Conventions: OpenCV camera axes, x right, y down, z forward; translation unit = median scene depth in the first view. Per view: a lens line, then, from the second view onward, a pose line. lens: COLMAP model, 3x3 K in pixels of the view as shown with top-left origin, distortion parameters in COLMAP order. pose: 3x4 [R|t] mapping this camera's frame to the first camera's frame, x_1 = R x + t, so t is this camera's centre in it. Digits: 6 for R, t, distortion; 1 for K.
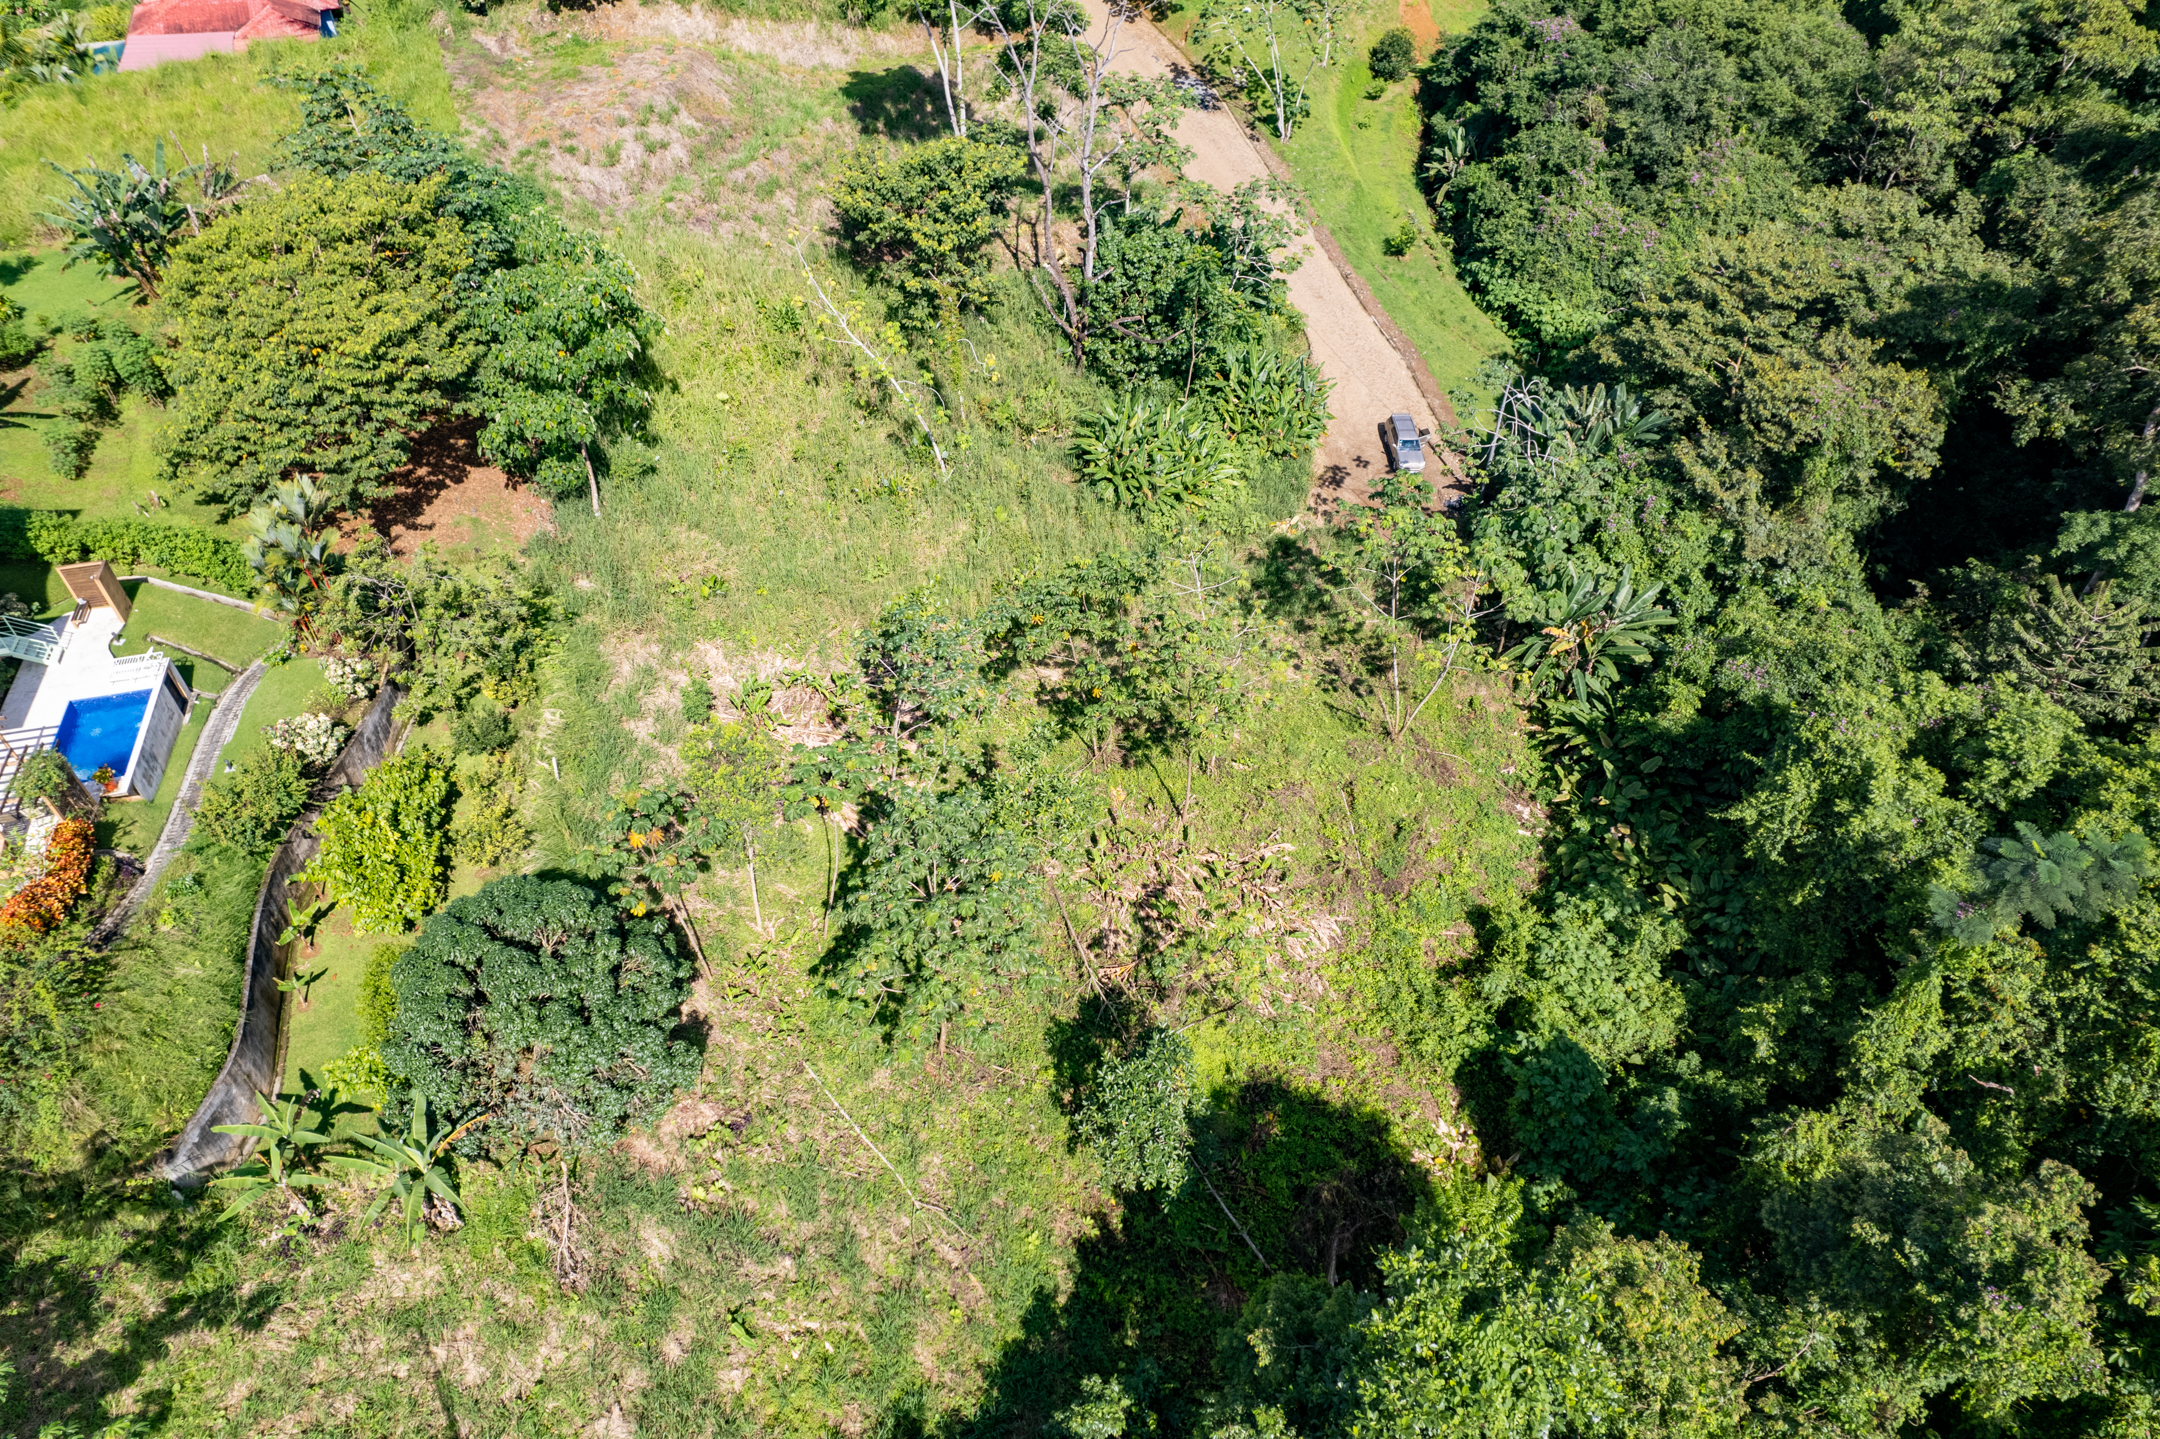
lens RADIAL K [[1377.3, 0, 1077.3], [0, 1377.3, 730.5], [0, 0, 1]] dist [-0.075214, 0.067222]
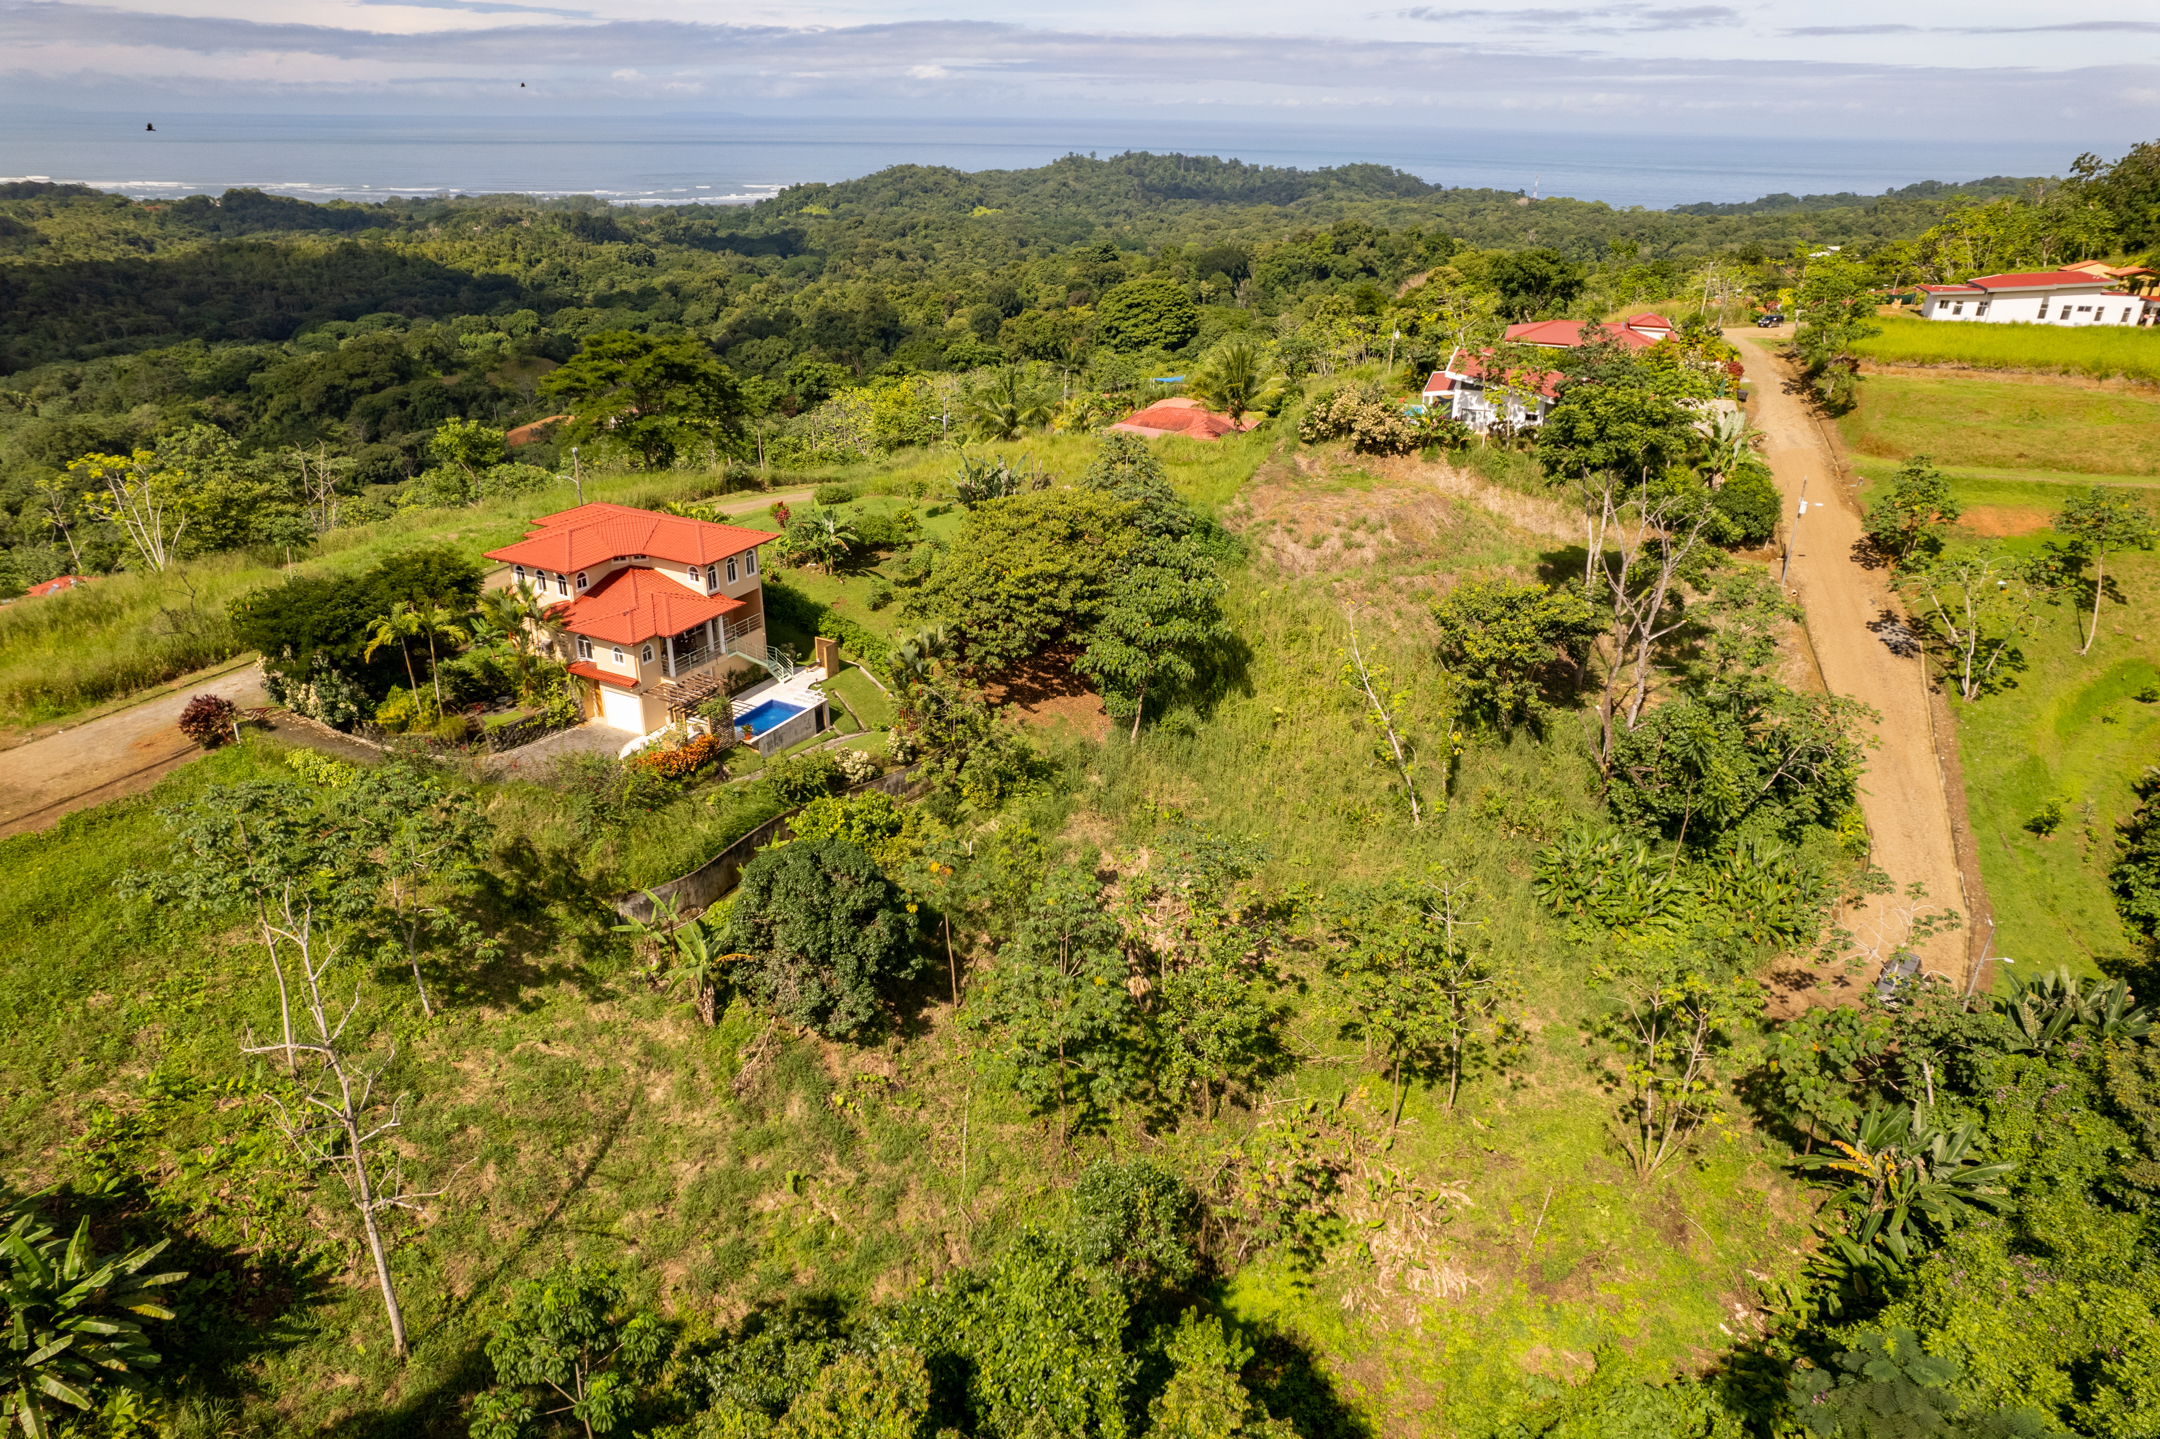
lens RADIAL K [[1377.3, 0, 1077.3], [0, 1377.3, 730.5], [0, 0, 1]] dist [-0.075214, 0.067222]
pose [[0.732314, 0.286450, -0.617788, 0.566353], [-0.476920, 0.863313, -0.165039, 0.105610], [0.486069, 0.415496, 0.768830, -0.109006]]
